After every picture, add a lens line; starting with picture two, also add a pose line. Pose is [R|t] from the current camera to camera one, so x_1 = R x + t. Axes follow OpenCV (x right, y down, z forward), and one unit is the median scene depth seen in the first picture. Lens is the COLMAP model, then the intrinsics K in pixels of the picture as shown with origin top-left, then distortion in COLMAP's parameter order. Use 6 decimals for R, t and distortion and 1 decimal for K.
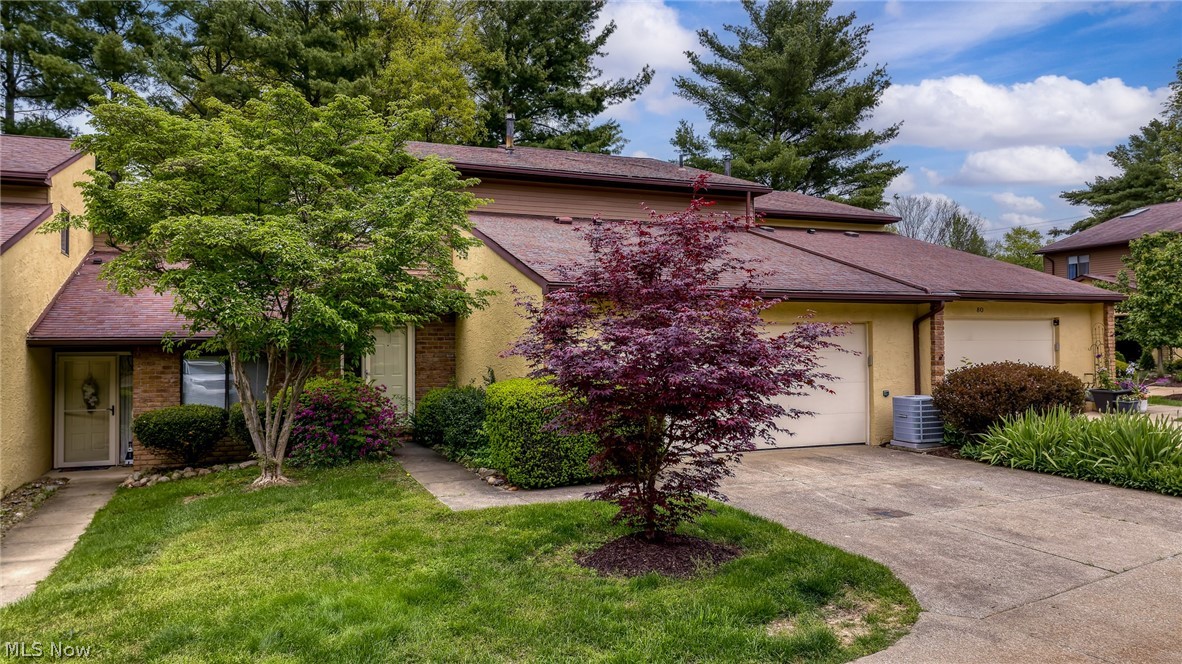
lens RADIAL K [[822.3, 0, 591.0], [0, 822.3, 332.0], [0, 0, 1]] dist [0.005086, -0.007659]
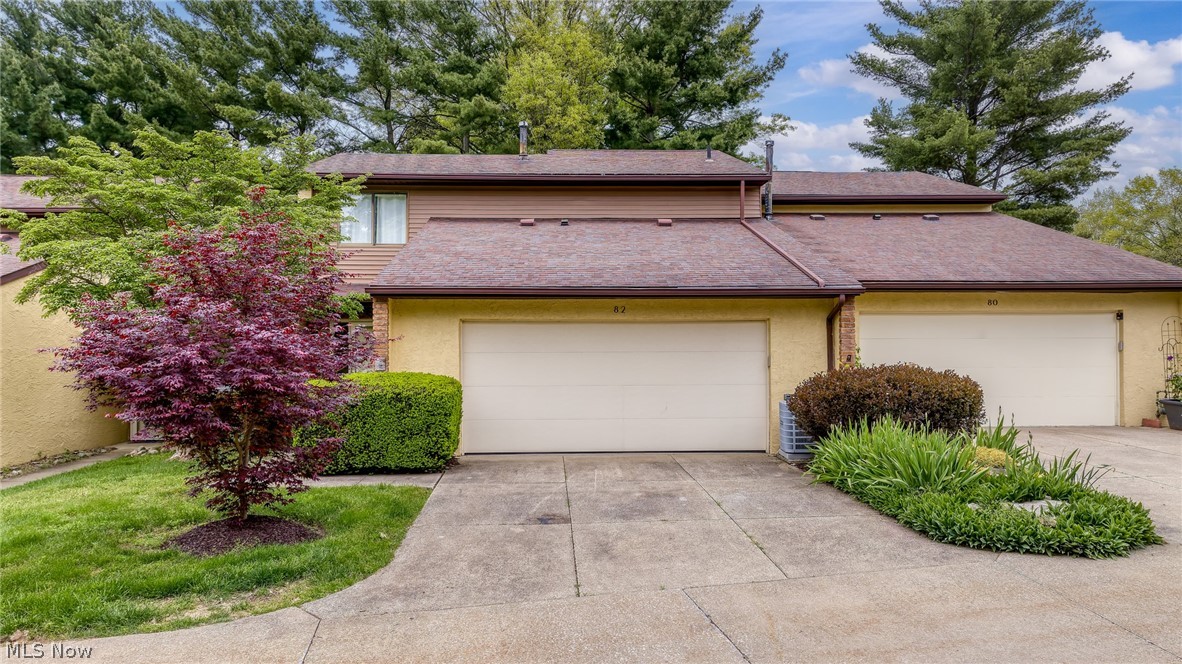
lens RADIAL K [[822.3, 0, 591.0], [0, 822.3, 332.0], [0, 0, 1]] dist [0.005086, -0.007659]
pose [[0.932953, -0.003803, -0.359978, 0.375899], [0.005345, 0.999980, 0.003289, -0.001462], [0.359959, -0.004993, 0.932955, 0.059256]]
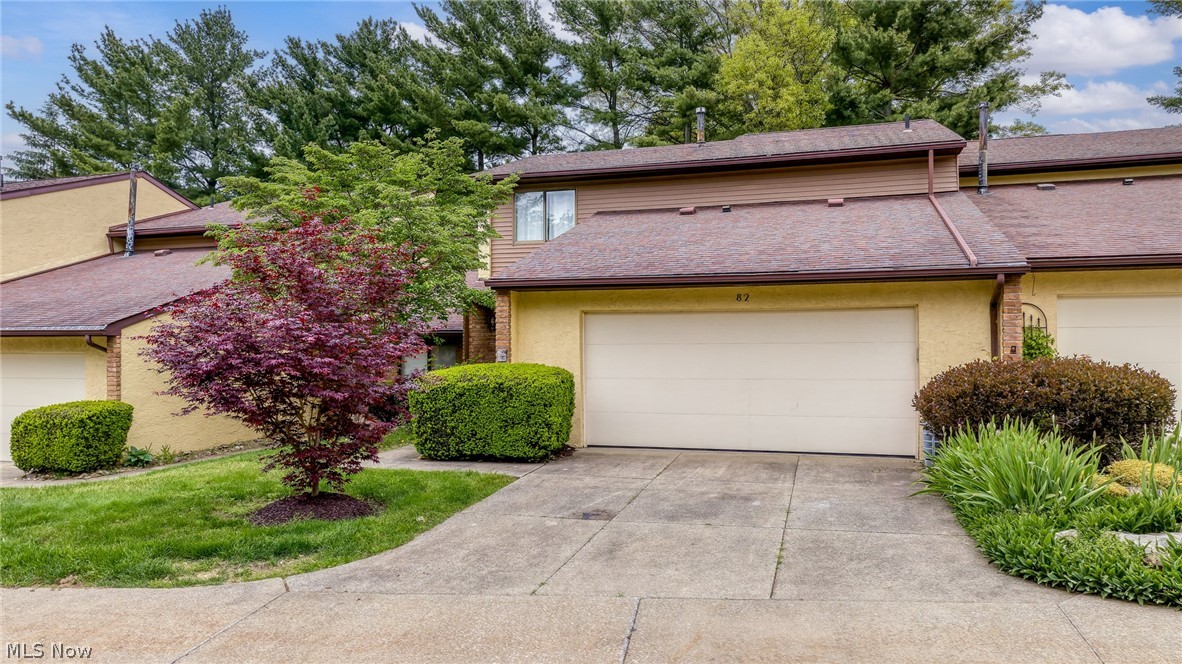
lens RADIAL K [[822.3, 0, 591.0], [0, 822.3, 332.0], [0, 0, 1]] dist [0.005086, -0.007659]
pose [[0.759878, -0.008234, -0.650013, 0.479032], [0.014003, 0.999895, 0.003703, 0.005032], [0.649914, -0.011916, 0.759914, 0.147204]]
